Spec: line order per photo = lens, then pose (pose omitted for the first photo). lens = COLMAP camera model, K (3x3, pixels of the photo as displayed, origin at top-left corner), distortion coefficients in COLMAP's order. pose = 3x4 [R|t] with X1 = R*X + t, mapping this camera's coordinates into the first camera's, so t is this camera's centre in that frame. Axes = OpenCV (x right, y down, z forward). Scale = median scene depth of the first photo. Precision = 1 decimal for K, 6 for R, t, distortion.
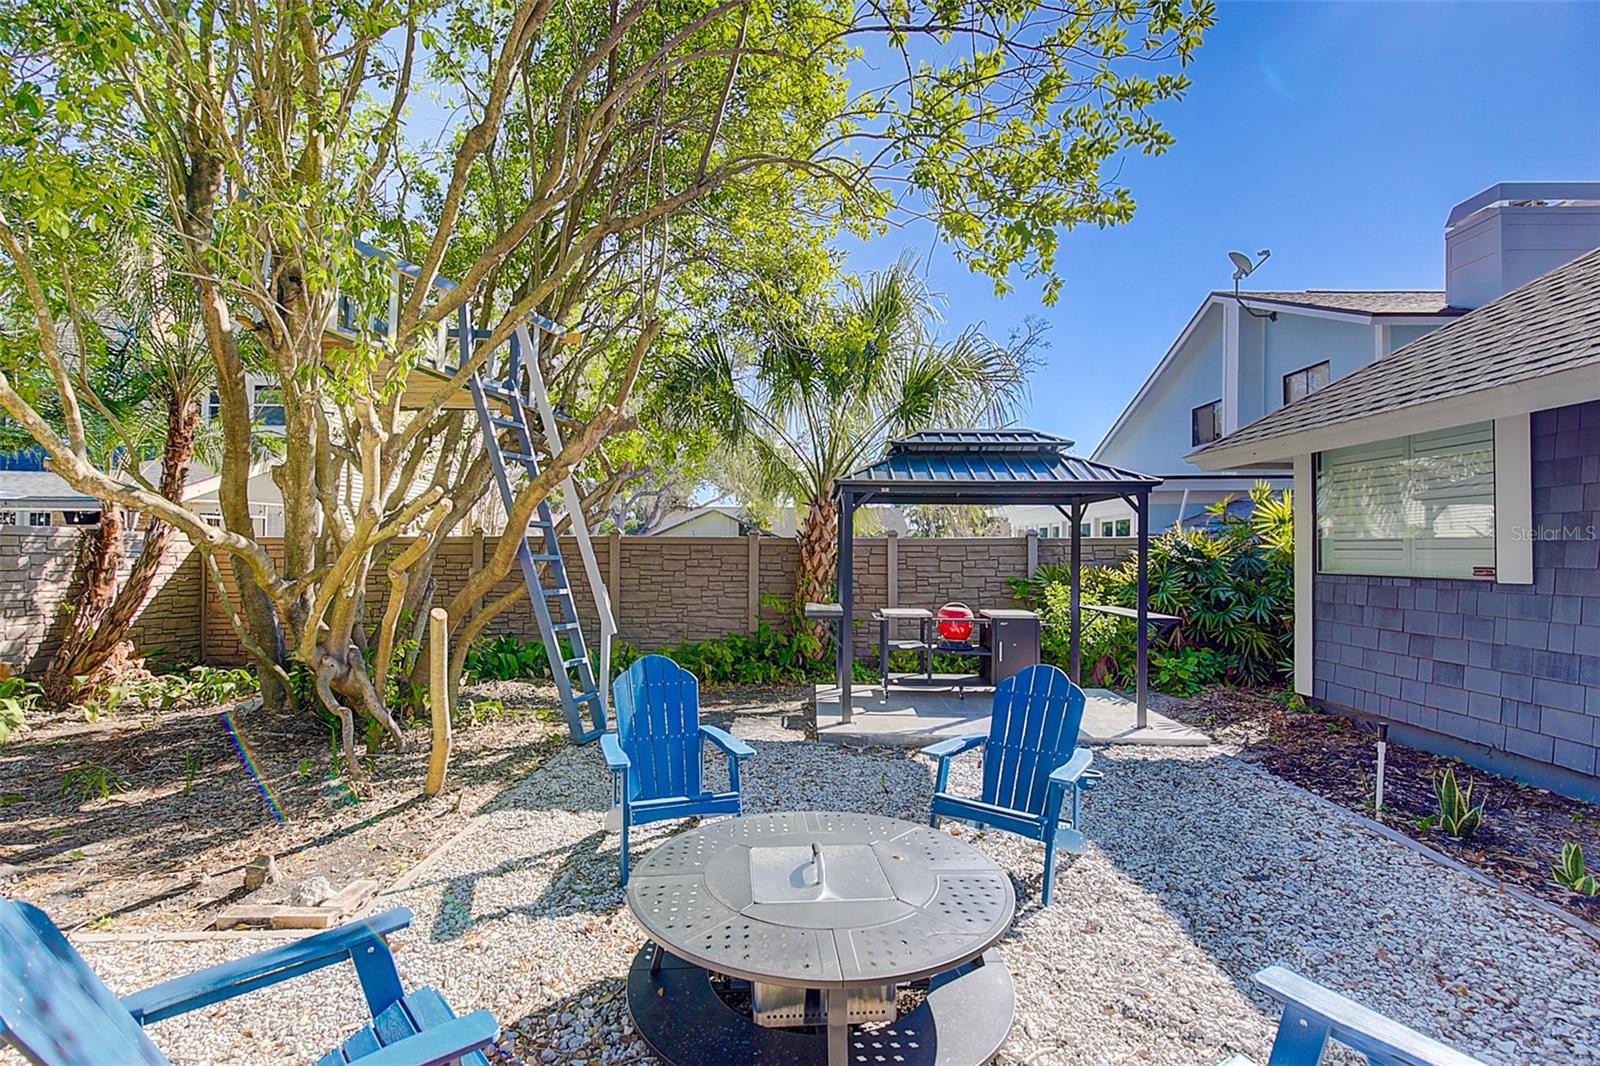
lens RADIAL K [[735.4, 0, 798.1], [0, 735.4, 539.5], [0, 0, 1]] dist [-0.004626, -0.000203]
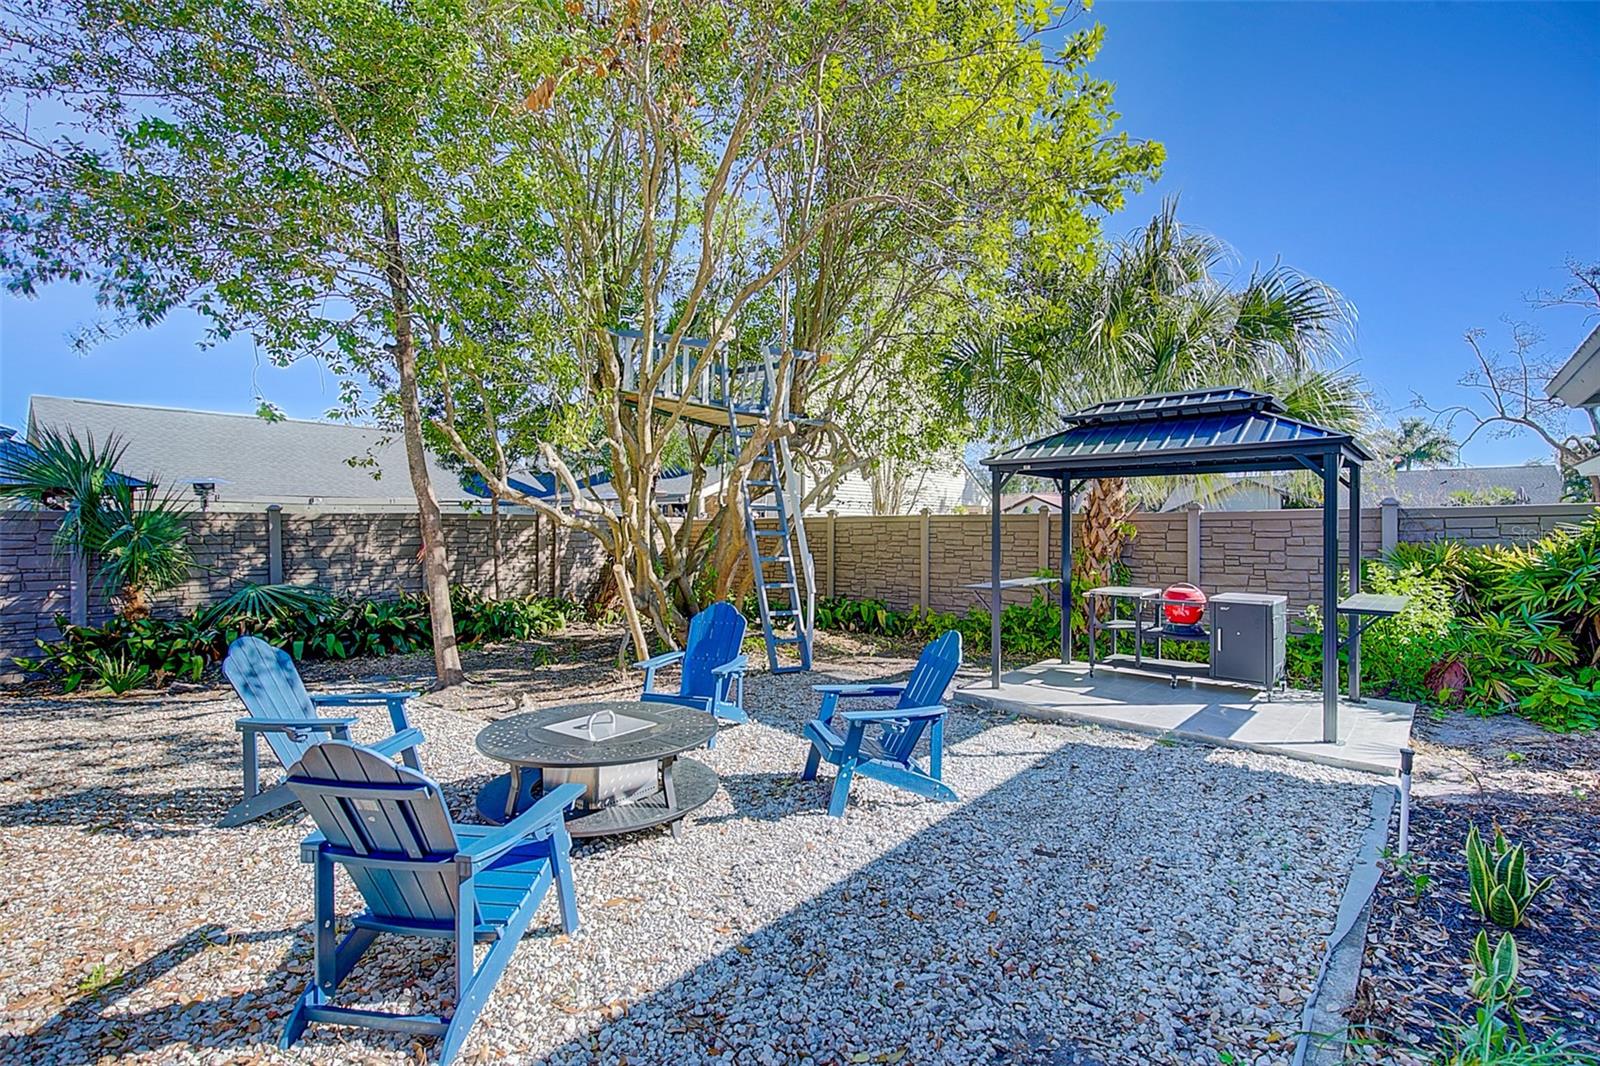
lens RADIAL K [[735.4, 0, 801.2], [0, 735.4, 535.3], [0, 0, 1]] dist [-0.004626, -0.000203]
pose [[0.770018, -0.000819, -0.638022, 0.434243], [0.016281, 0.999699, 0.018366, 0.002988], [0.637815, -0.024530, 0.769799, 0.002761]]
